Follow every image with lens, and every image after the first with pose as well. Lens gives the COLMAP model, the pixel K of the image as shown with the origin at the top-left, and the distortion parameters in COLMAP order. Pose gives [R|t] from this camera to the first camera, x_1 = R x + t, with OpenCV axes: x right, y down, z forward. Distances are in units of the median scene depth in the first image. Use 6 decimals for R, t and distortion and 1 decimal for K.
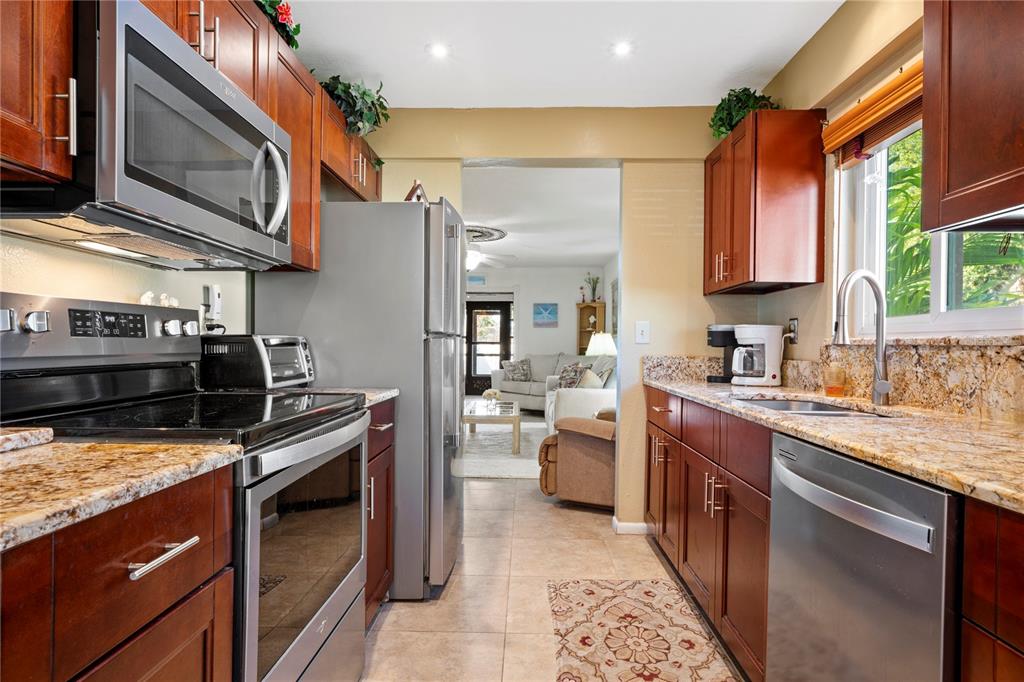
lens RADIAL K [[548.0, 0, 511.3], [0, 548.0, 345.6], [0, 0, 1]] dist [0.001253, -0.000268]
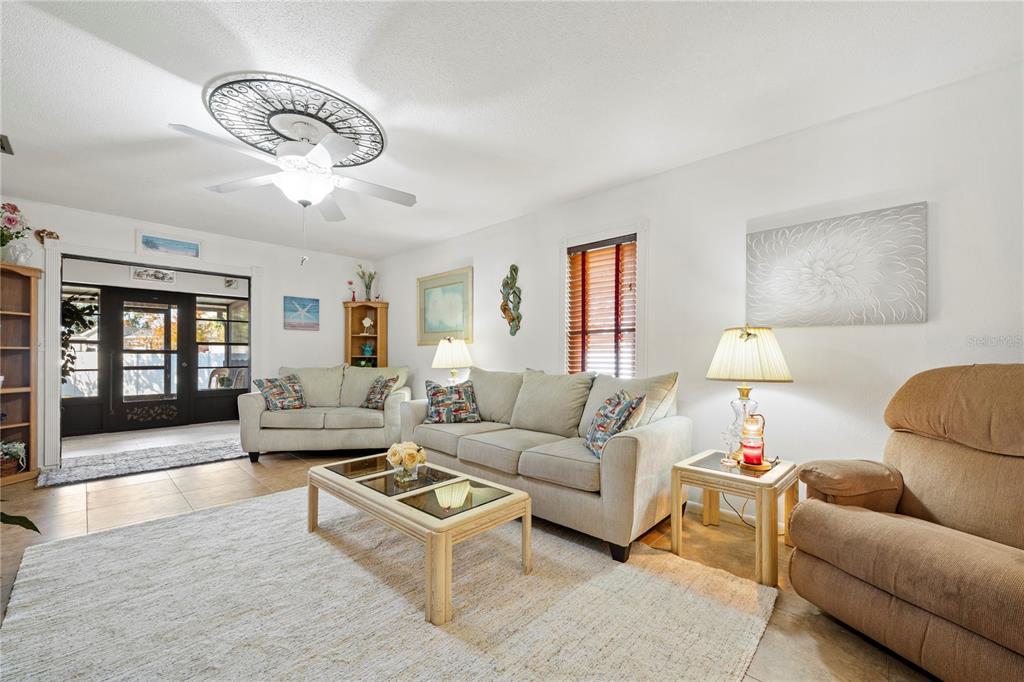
lens RADIAL K [[405.4, 0, 512.5], [0, 405.4, 354.3], [0, 0, 1]] dist [-0.000214, 0.000021]
pose [[0.668000, -0.005412, 0.744142, -0.725577], [0.003391, 0.999985, 0.004229, -0.009812], [-0.744154, -0.000301, 0.668008, 1.999837]]
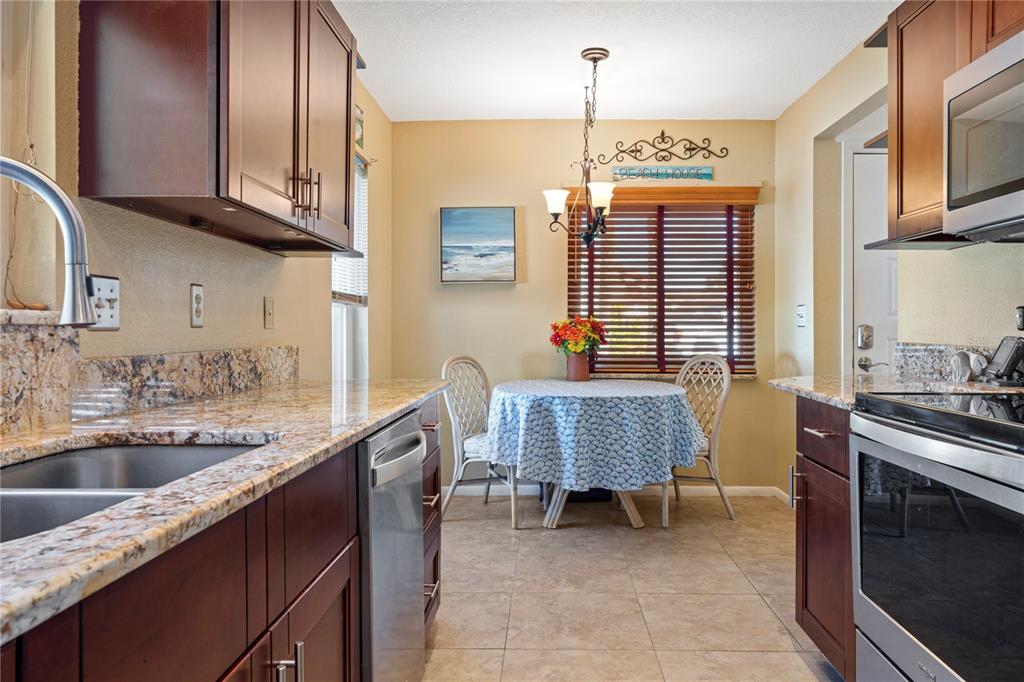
lens RADIAL K [[686.1, 0, 527.3], [0, 686.1, 324.2], [0, 0, 1]] dist [-0.001270, 0.002465]
pose [[-0.999942, -0.010041, 0.003787, 0.180453], [-0.010059, 0.999938, -0.004795, -0.002281], [-0.003739, -0.004833, -0.999981, 1.410016]]
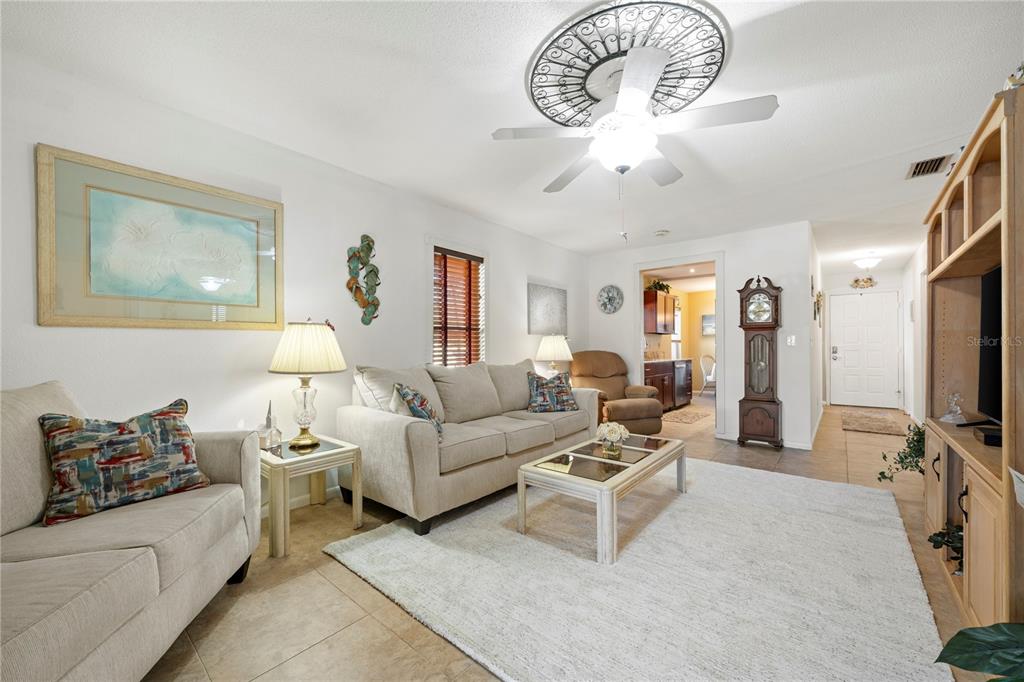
lens RADIAL K [[392.7, 0, 511.5], [0, 392.7, 348.0], [0, 0, 1]] dist [0.000386, 0.000129]
pose [[-0.780232, -0.006285, 0.625459, -0.643774], [-0.003866, 0.999979, 0.005225, -0.011503], [-0.625479, 0.001659, -0.780239, 4.141531]]
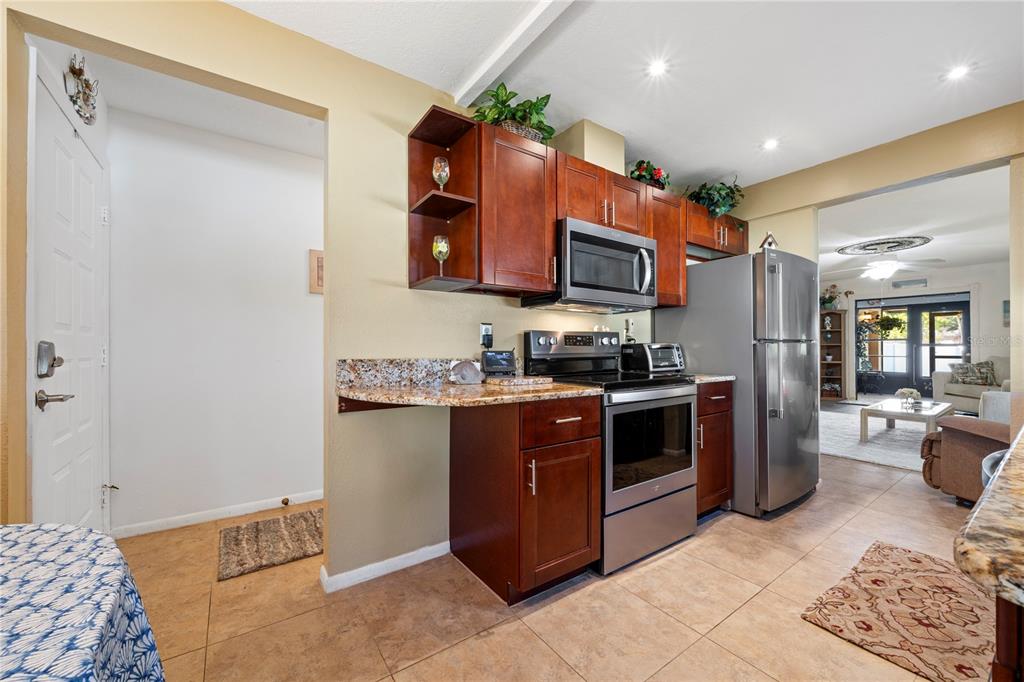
lens RADIAL K [[396.7, 0, 517.6], [0, 396.7, 345.7], [0, 0, 1]] dist [-0.000187, 0.000003]
pose [[0.604818, -0.013529, -0.796249, 0.357832], [0.006593, 0.999906, -0.011981, 0.002248], [0.796337, 0.001996, 0.604850, -0.202114]]
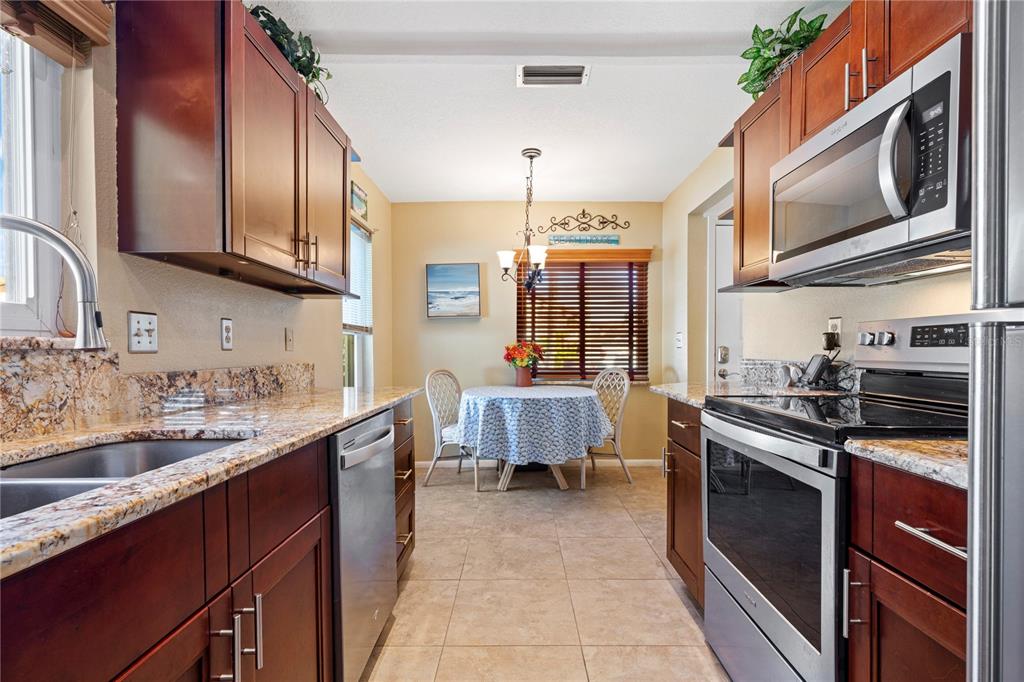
lens RADIAL K [[472.2, 0, 512.3], [0, 472.2, 355.3], [0, 0, 1]] dist [0.000459, -0.000050]
pose [[-0.999852, -0.006159, -0.016050, 0.116678], [-0.006383, 0.999883, 0.013917, -0.004282], [0.015962, 0.014017, -0.999774, 1.357679]]
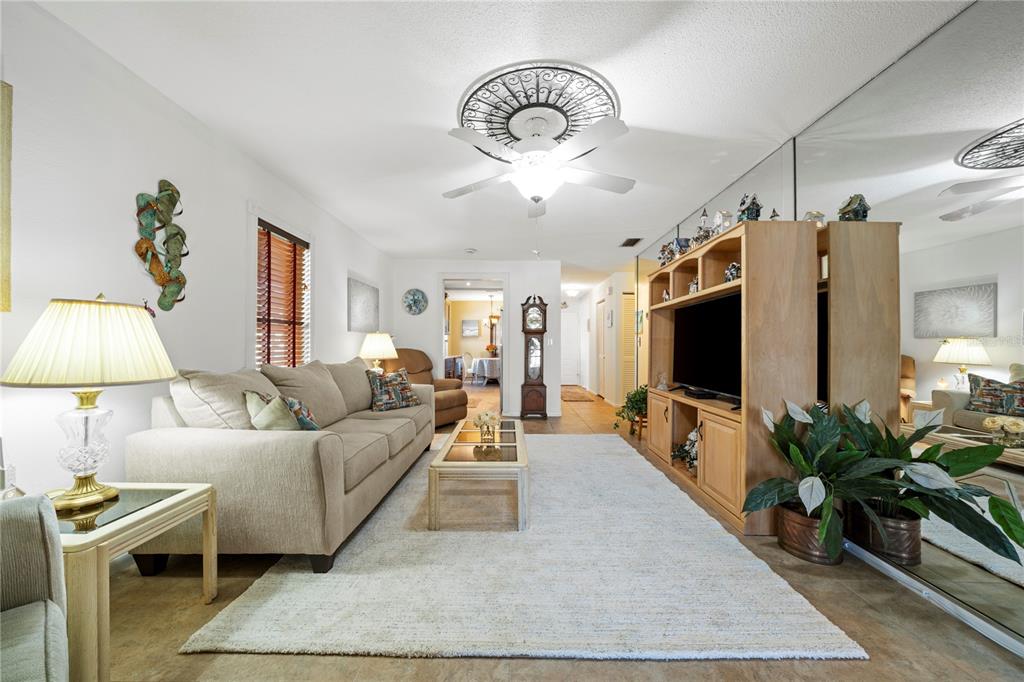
lens RADIAL K [[350.6, 0, 511.7], [0, 350.6, 345.8], [0, 0, 1]] dist [-0.001466, -0.000115]
pose [[-0.999808, -0.013495, -0.014239, -0.171943], [-0.013466, 0.999907, -0.002168, -0.006730], [0.014267, -0.001976, -0.999896, 4.257000]]
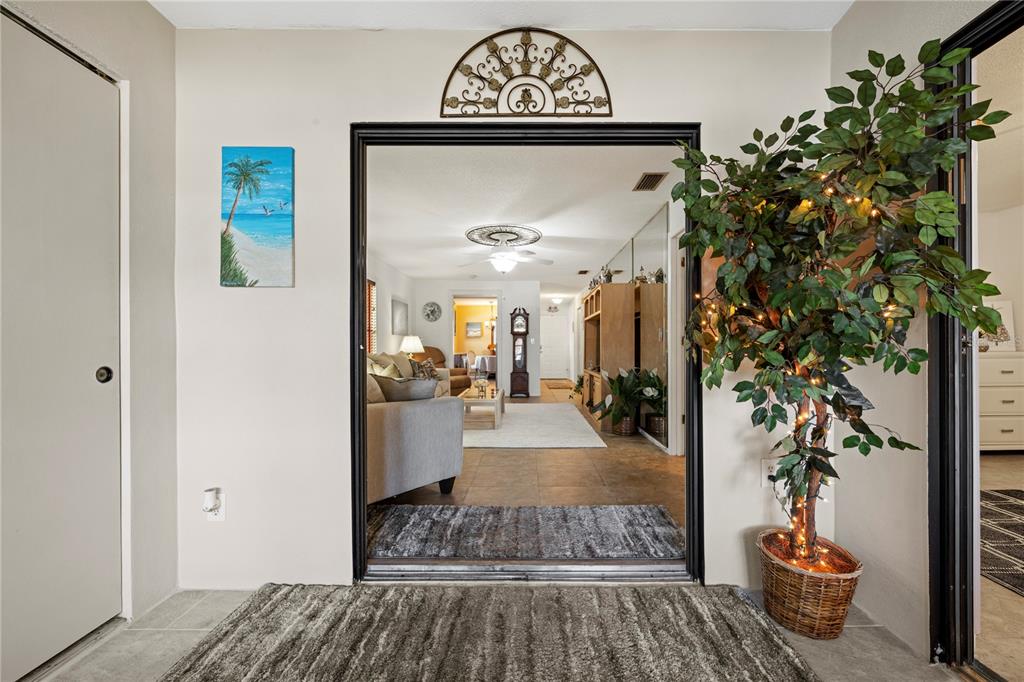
lens RADIAL K [[396.7, 0, 517.6], [0, 396.7, 345.7], [0, 0, 1]] dist [-0.000187, 0.000003]
pose [[-0.999952, -0.008734, -0.004506, -0.331298], [-0.008719, 0.999957, -0.003285, 0.014037], [0.004534, -0.003245, -0.999984, 5.645661]]
